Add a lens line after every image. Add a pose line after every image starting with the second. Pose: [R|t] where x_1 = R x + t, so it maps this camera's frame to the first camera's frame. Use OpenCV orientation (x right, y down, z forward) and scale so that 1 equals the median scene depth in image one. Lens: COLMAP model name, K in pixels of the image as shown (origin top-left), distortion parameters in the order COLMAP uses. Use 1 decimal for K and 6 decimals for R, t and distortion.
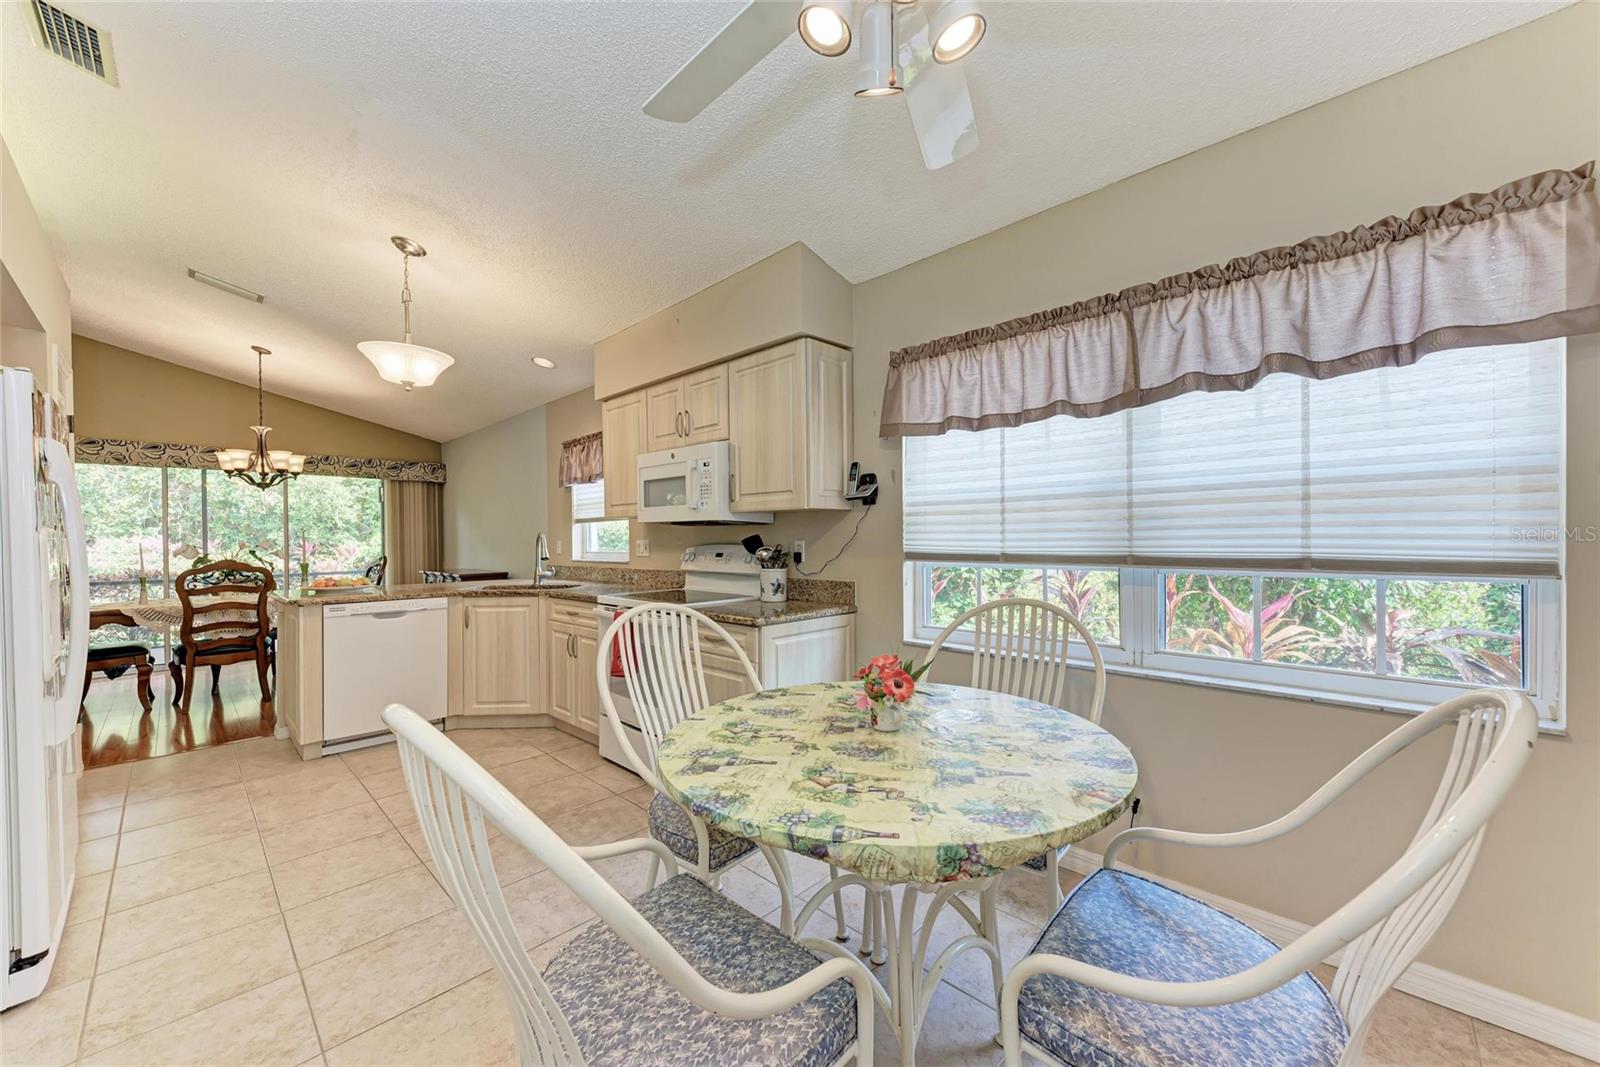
lens RADIAL K [[615.9, 0, 830.3], [0, 615.9, 542.7], [0, 0, 1]] dist [0.002368, 0.000158]
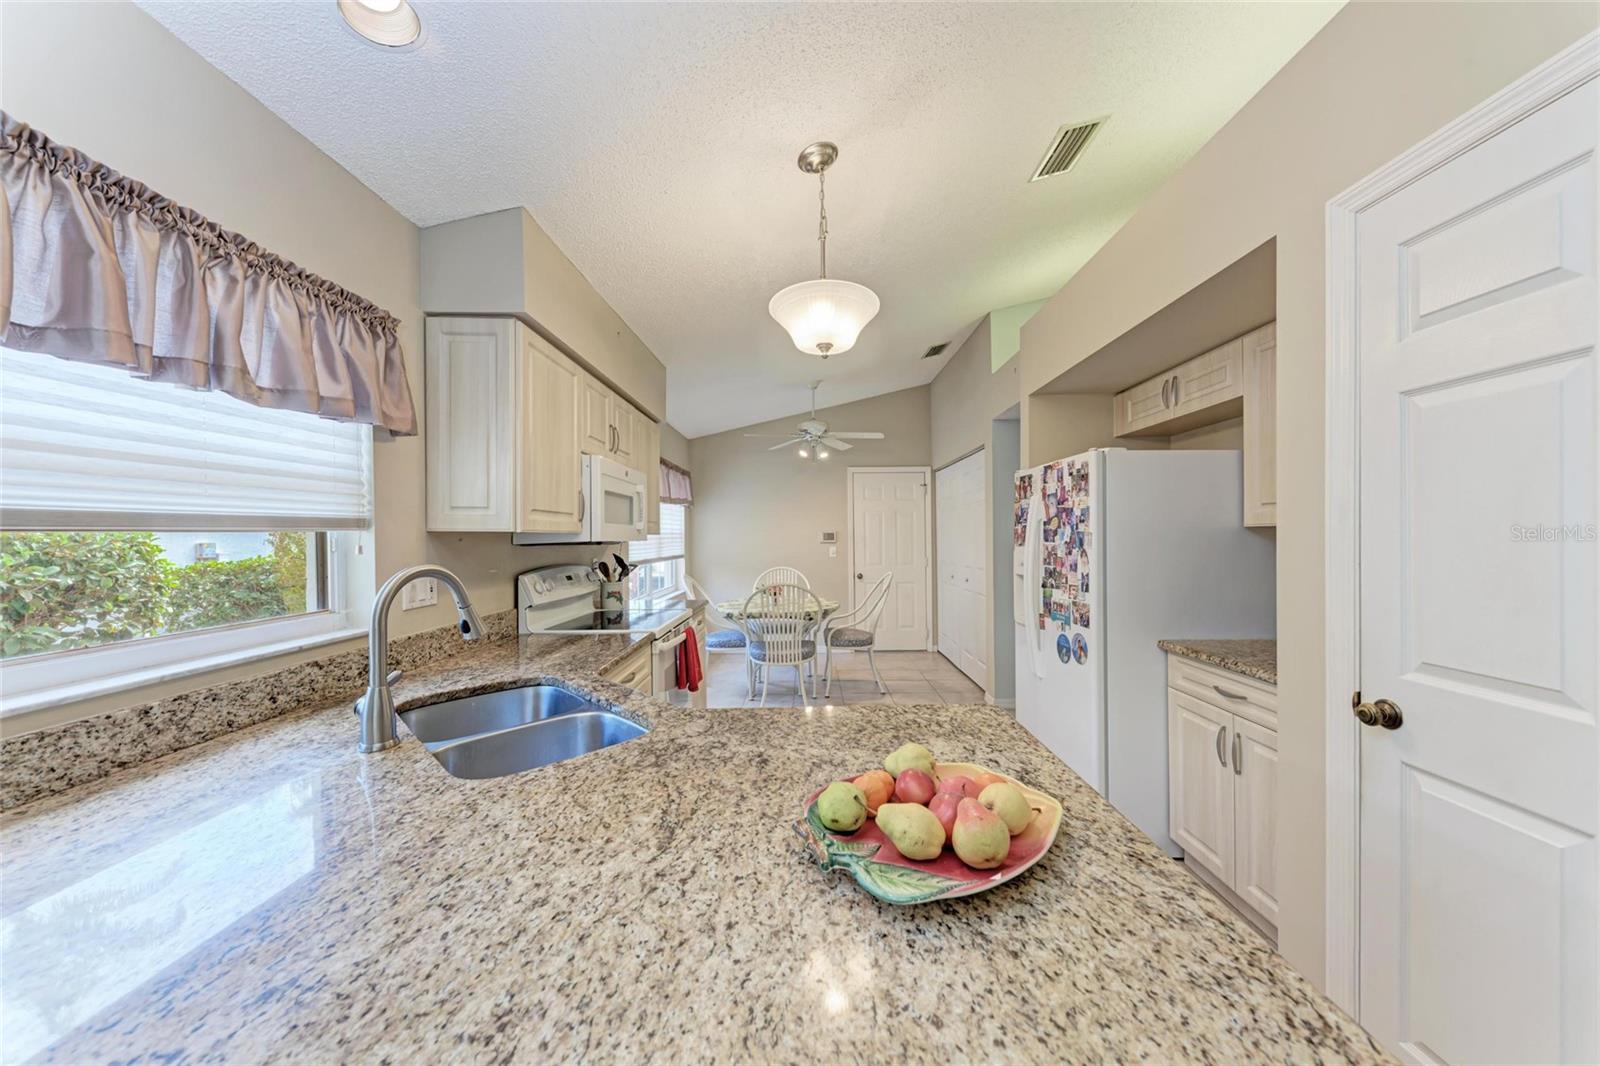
lens RADIAL K [[552.2, 0, 808.7], [0, 552.2, 531.2], [0, 0, 1]] dist [0.022561, -0.000058]
pose [[-0.685207, 0.022122, 0.728012, -1.055429], [0.020883, 0.999724, -0.010722, -0.033720], [-0.728049, 0.007856, -0.685481, 1.353737]]
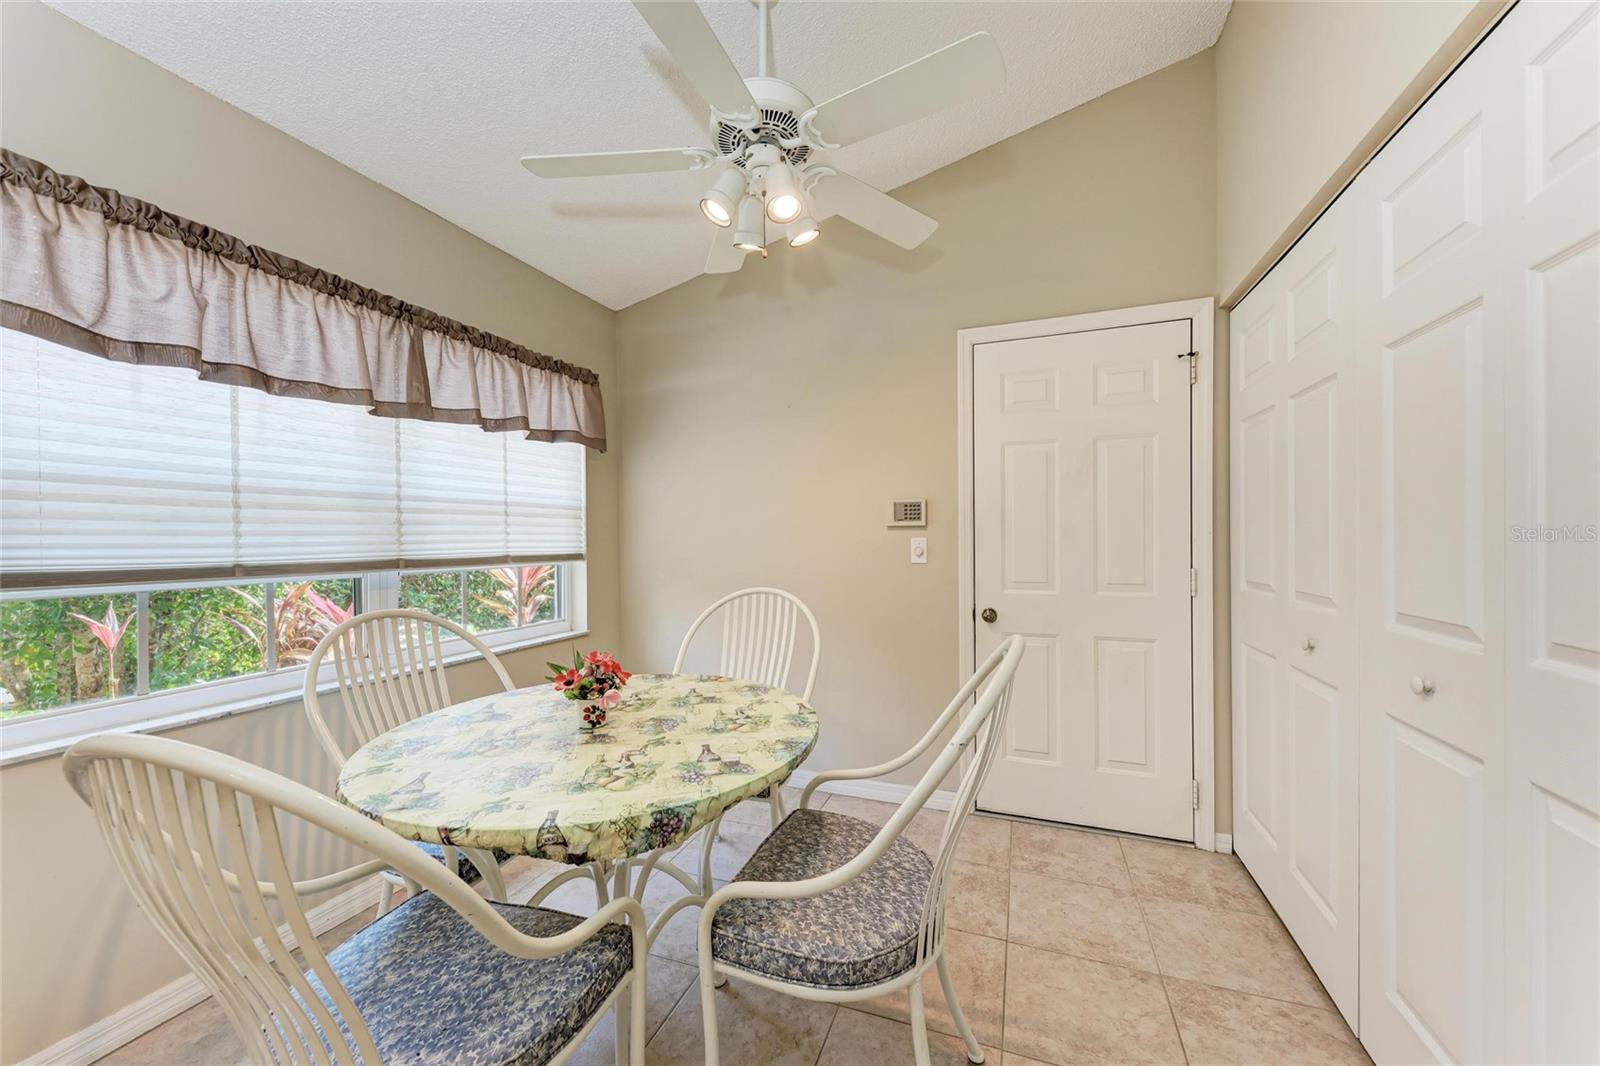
lens RADIAL K [[602.1, 0, 799.4], [0, 602.1, 537.6], [0, 0, 1]] dist [0.003578, 0.000038]
pose [[-0.386454, 0.009205, 0.922263, -0.437512], [0.016130, 0.999865, -0.003220, -0.000609], [-0.922168, 0.013632, -0.386550, 0.482663]]
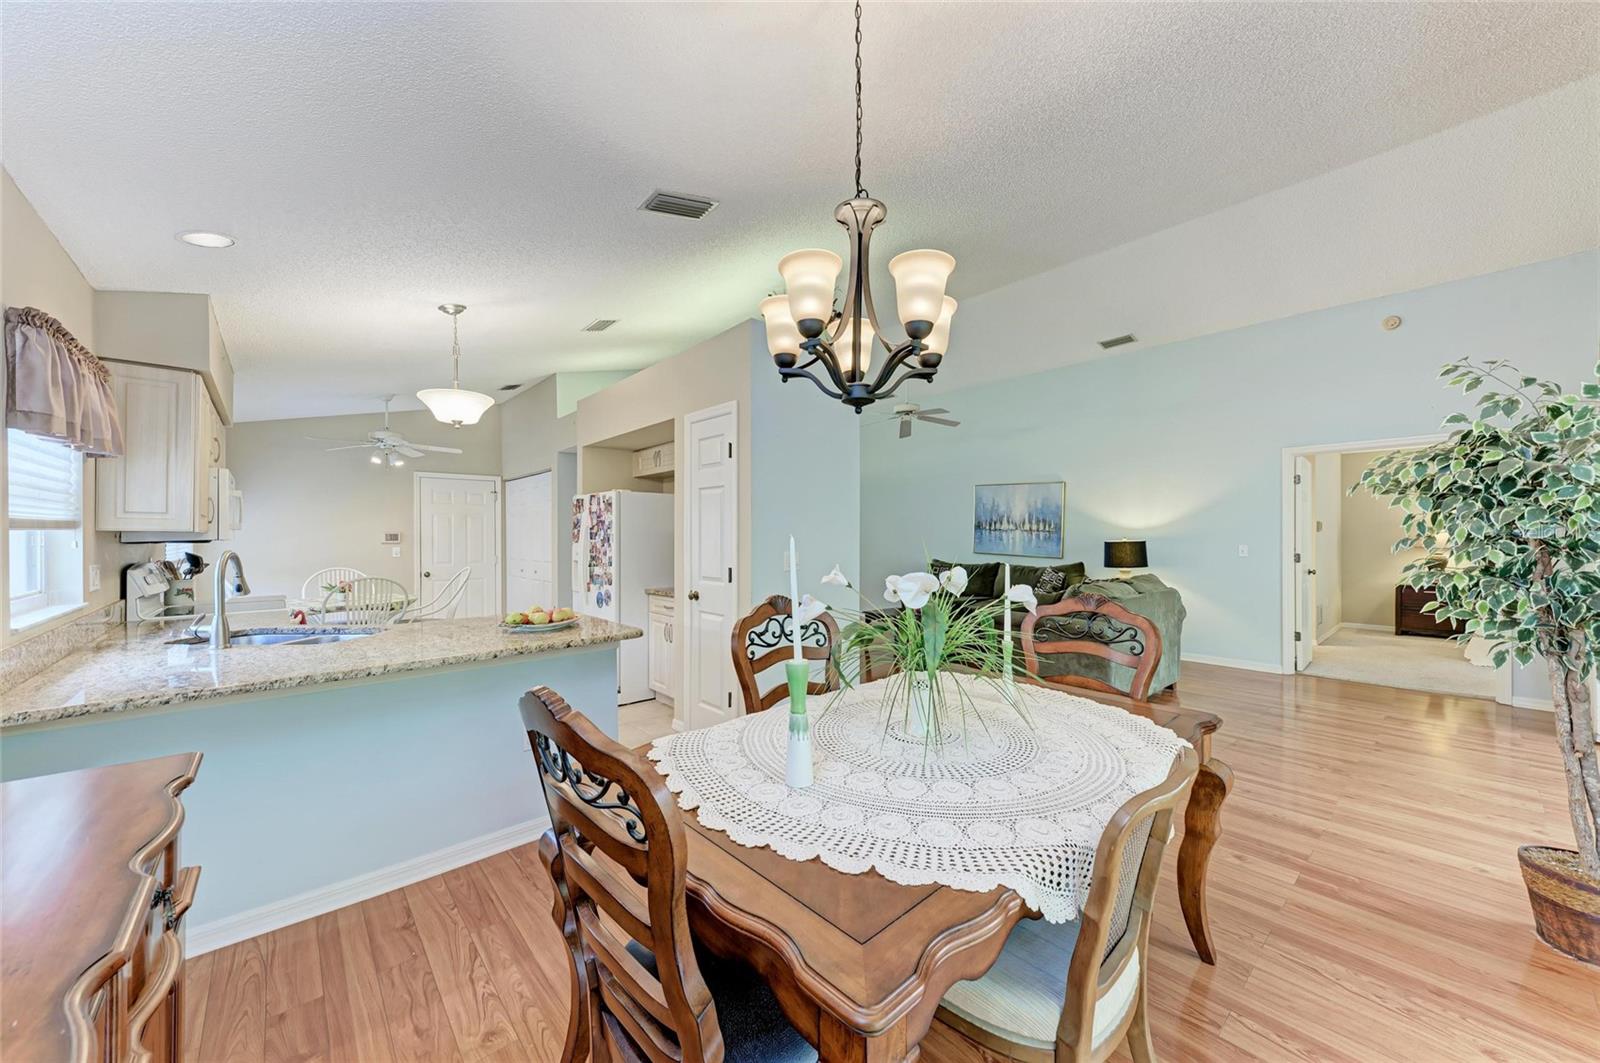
lens RADIAL K [[579.7, 0, 808.5], [0, 579.7, 536.9], [0, 0, 1]] dist [-0.001819, -0.000249]
pose [[-0.996733, 0.015297, 0.079307, -1.340087], [0.016041, 0.999833, 0.008761, -0.030751], [-0.079159, 0.010005, -0.996812, 1.908204]]
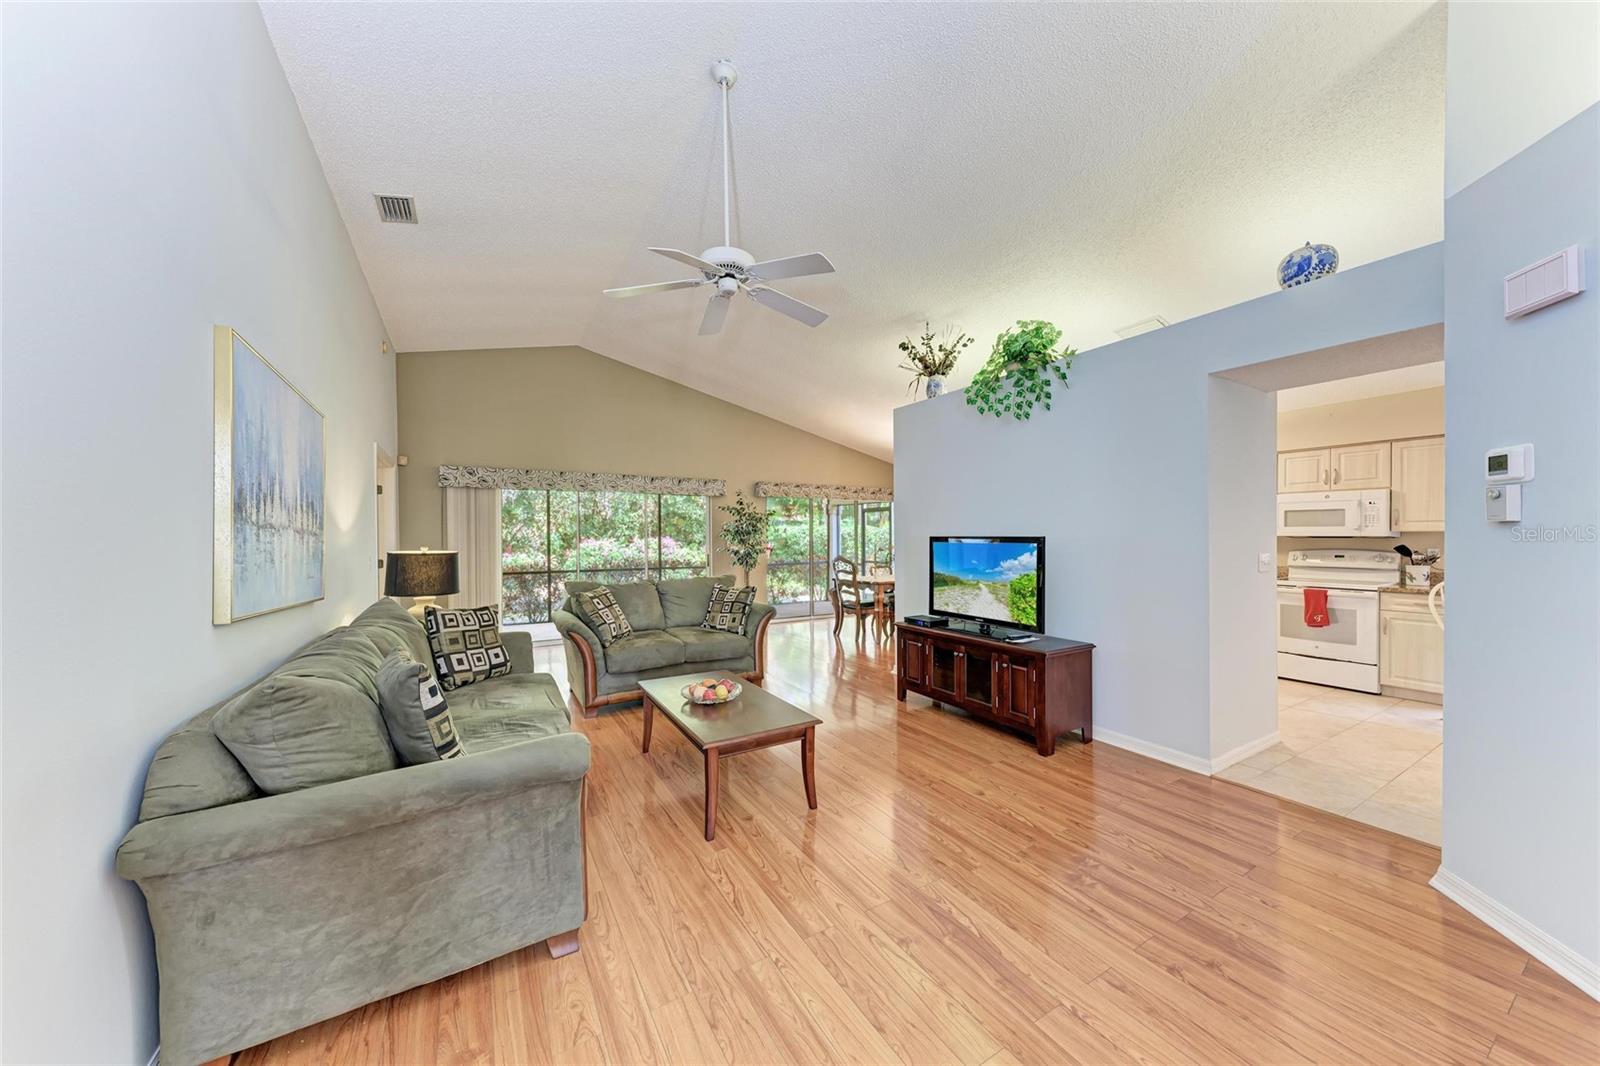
lens RADIAL K [[552.5, 0, 803.6], [0, 552.5, 542.2], [0, 0, 1]] dist [0.001759, -0.000002]
pose [[0.963709, 0.006875, -0.266868, -1.180290], [-0.005897, 0.999973, 0.004466, -0.015967], [0.266891, -0.002730, 0.963723, -0.786561]]
